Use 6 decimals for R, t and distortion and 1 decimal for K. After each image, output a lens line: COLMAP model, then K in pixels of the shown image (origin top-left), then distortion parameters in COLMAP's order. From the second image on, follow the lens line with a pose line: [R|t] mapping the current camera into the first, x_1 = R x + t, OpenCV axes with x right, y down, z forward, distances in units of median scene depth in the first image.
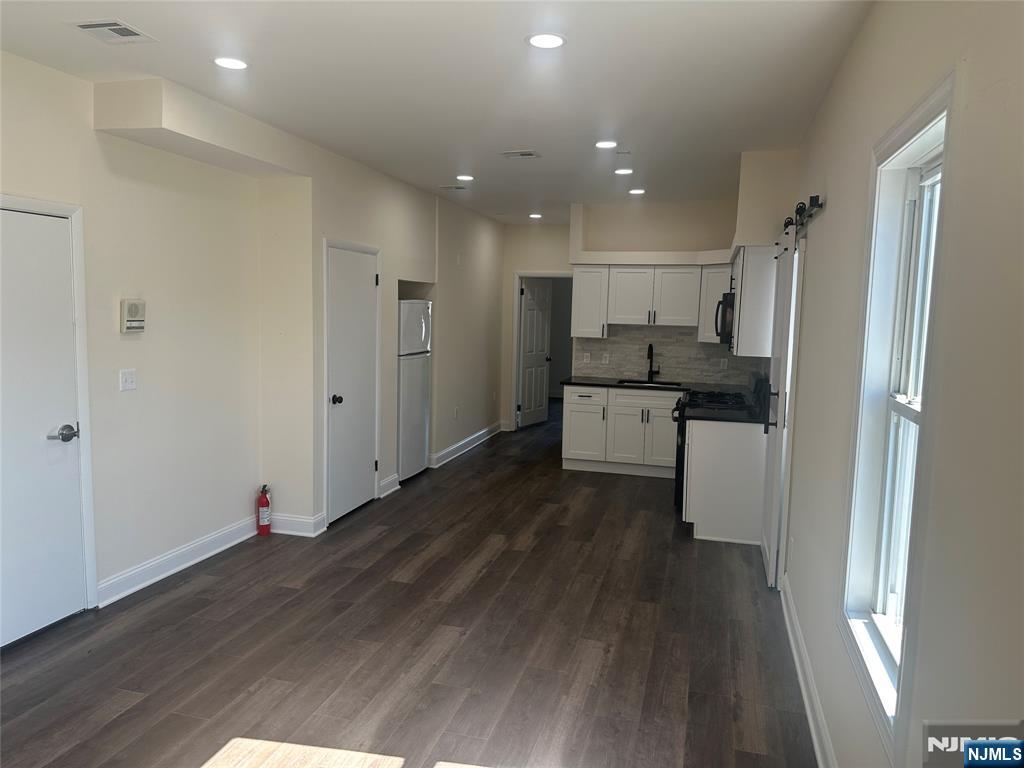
lens RADIAL K [[718.0, 0, 518.2], [0, 718.0, 381.8], [0, 0, 1]] dist [0.121781, -0.204962]
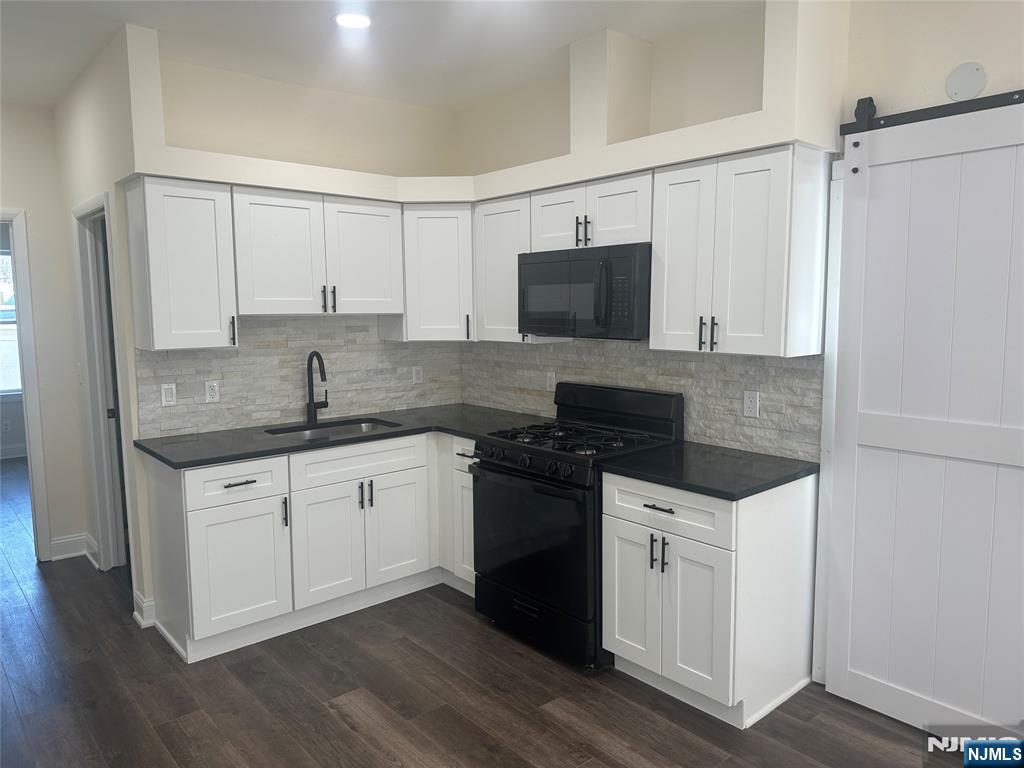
lens RADIAL K [[718.0, 0, 518.2], [0, 718.0, 381.8], [0, 0, 1]] dist [0.121781, -0.204962]
pose [[0.554964, -0.118974, 0.823322, -0.167556], [0.107895, 0.991654, 0.070571, -0.053353], [-0.824847, 0.049668, 0.563169, 0.607979]]
